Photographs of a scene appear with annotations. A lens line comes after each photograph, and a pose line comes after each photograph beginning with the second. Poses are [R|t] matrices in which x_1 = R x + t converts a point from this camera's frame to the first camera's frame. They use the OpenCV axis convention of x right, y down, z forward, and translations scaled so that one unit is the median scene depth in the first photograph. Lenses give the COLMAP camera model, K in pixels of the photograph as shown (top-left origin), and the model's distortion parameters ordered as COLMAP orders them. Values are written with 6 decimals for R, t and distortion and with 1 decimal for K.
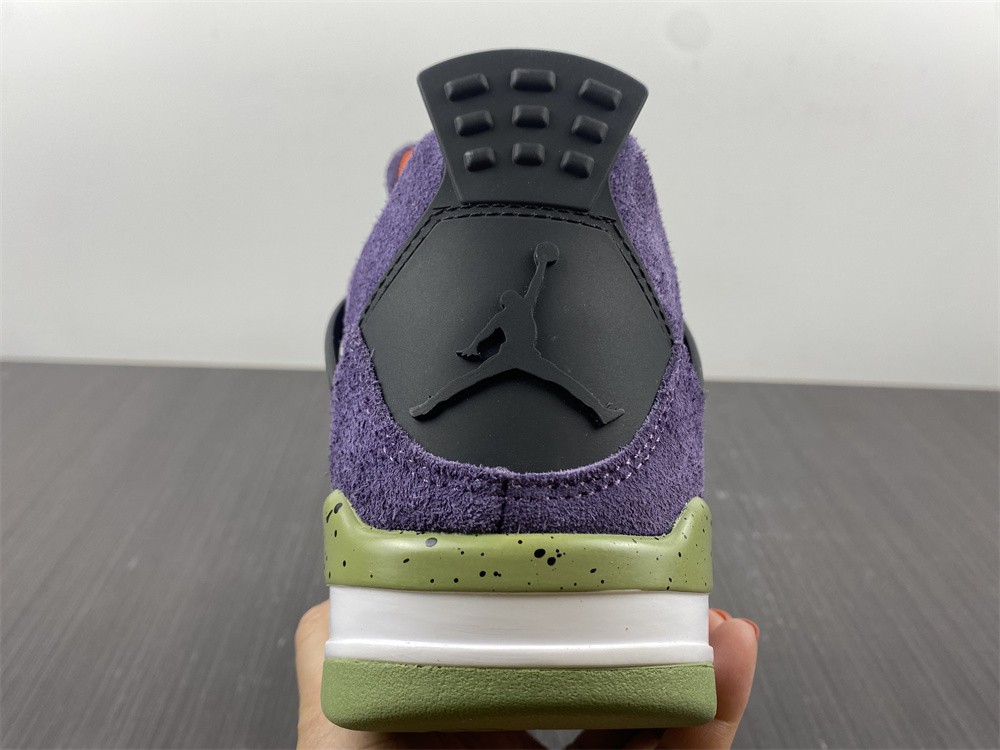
lens RADIAL K [[788.4, 0, 500.0], [0, 788.4, 375.0], [0, 0, 1]] dist [0.087166, -0.001403]
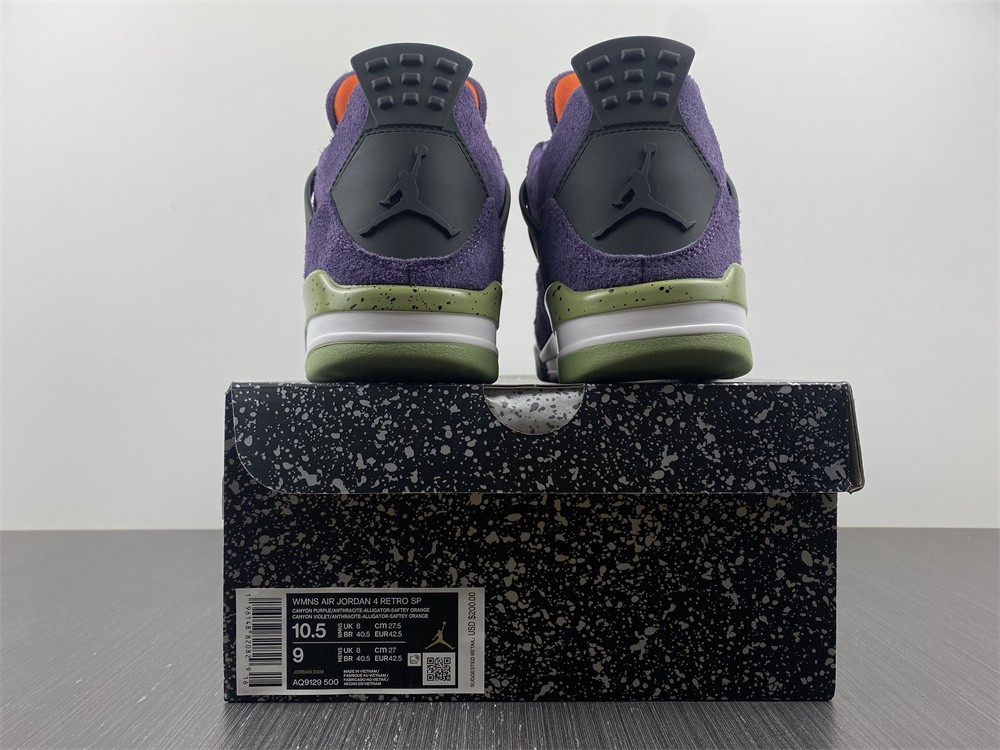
lens RADIAL K [[754.9, 0, 500.0], [0, 754.9, 375.0], [0, 0, 1]] dist [0.173902, -0.432740]
pose [[0.989121, -0.104975, -0.103053, -0.186843], [0.119434, 0.982052, 0.145976, 0.086084], [0.085880, -0.156696, 0.983906, -1.086339]]
